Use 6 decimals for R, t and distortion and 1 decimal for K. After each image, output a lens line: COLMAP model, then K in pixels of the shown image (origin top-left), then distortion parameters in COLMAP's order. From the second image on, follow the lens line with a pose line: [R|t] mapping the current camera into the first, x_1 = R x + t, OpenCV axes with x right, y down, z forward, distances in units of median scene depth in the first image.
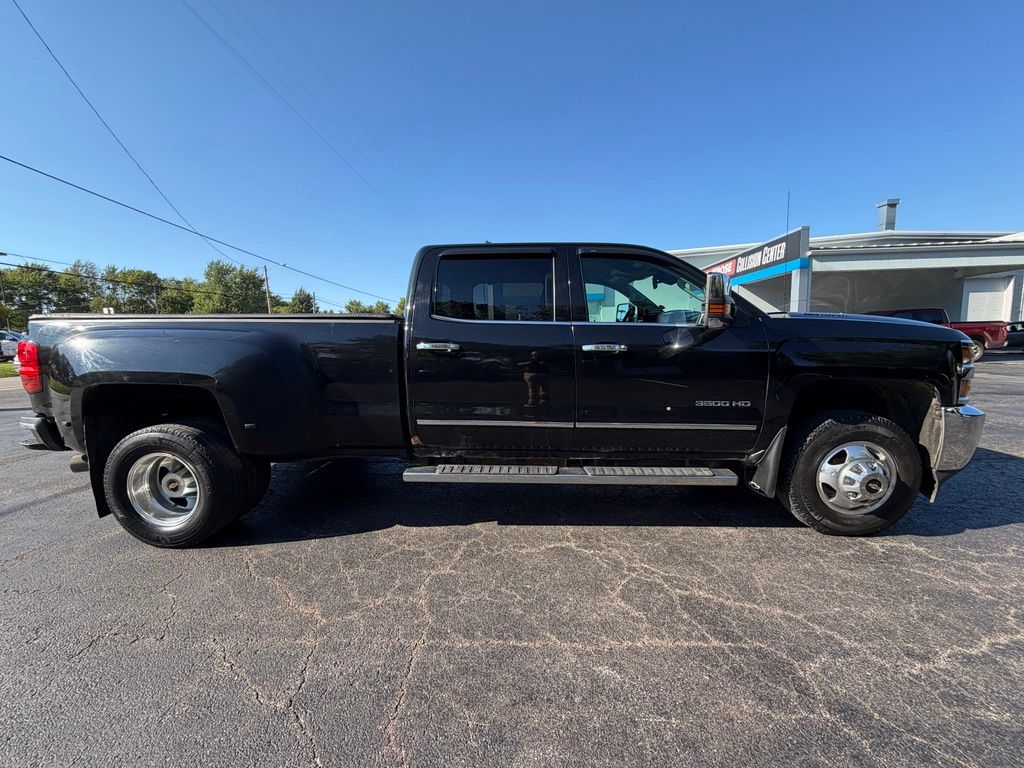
lens RADIAL K [[417.0, 0, 512.0], [0, 417.0, 384.0], [0, 0, 1]] dist [-0.002217, -0.000426]
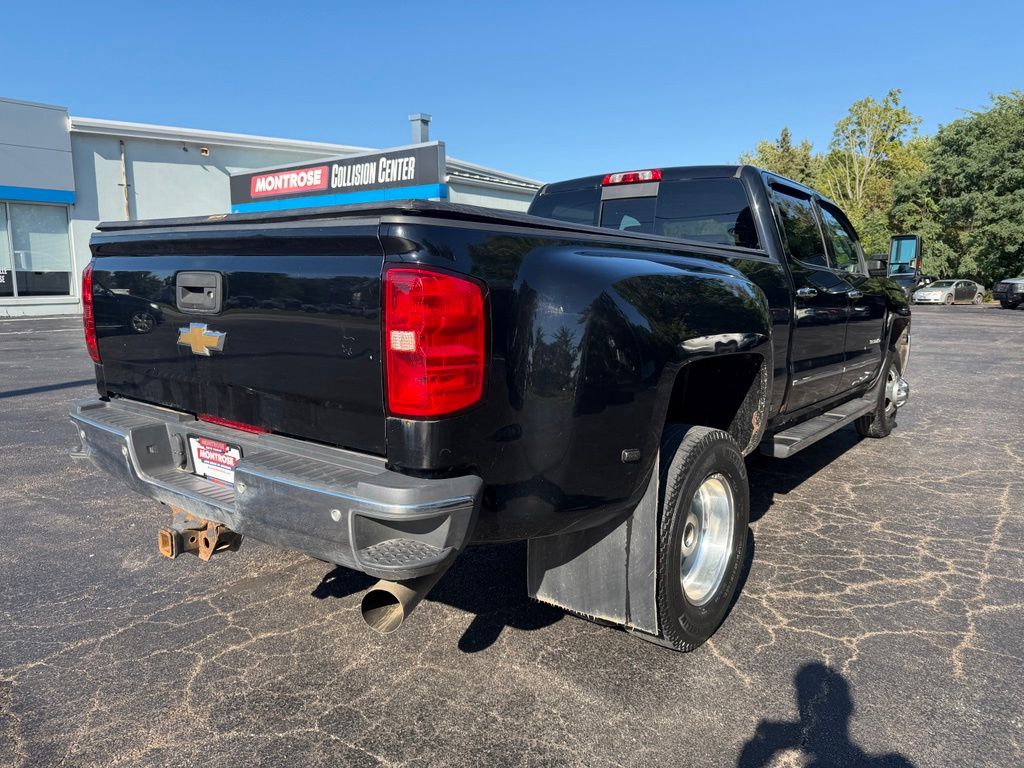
lens RADIAL K [[761.0, 0, 512.0], [0, 761.0, 384.0], [0, 0, 1]] dist [0.050550, -0.049832]
pose [[0.533920, -0.090896, 0.840635, -0.401869], [0.077798, 0.995269, 0.058204, -0.008872], [-0.841948, 0.034323, 0.538465, 0.142370]]
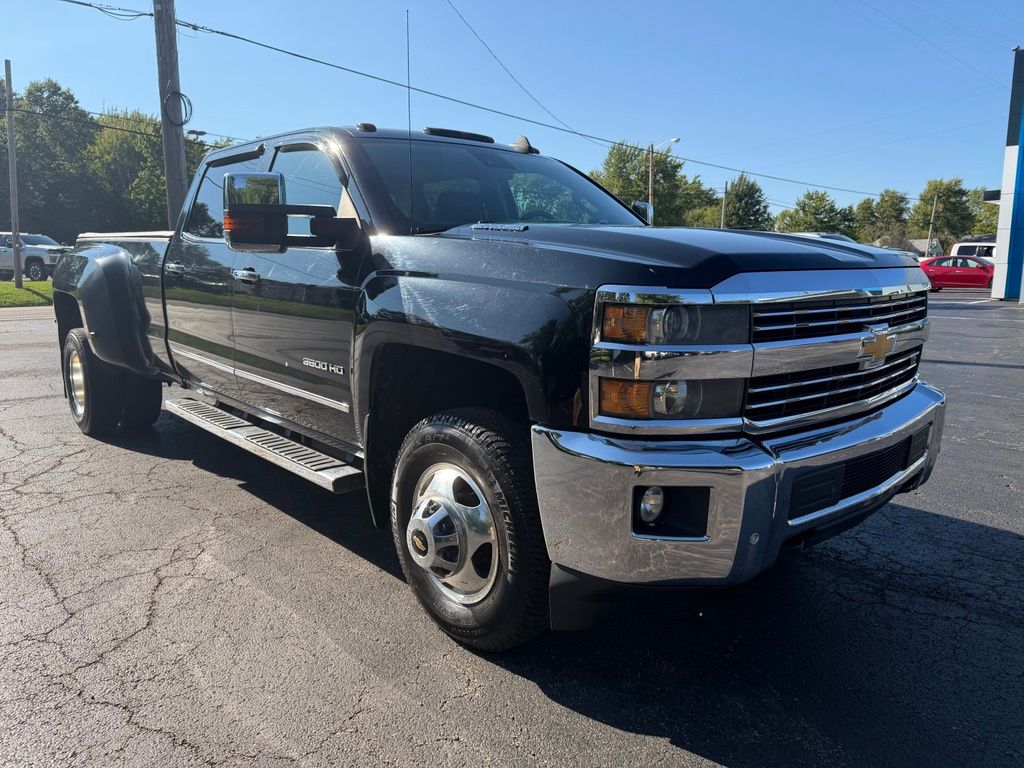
lens RADIAL K [[761.0, 0, 512.0], [0, 761.0, 384.0], [0, 0, 1]] dist [0.050550, -0.049832]
pose [[0.685256, 0.132748, -0.716102, 0.334592], [-0.096923, 0.991125, 0.090982, -0.012909], [0.721824, 0.007061, 0.692041, 0.079409]]
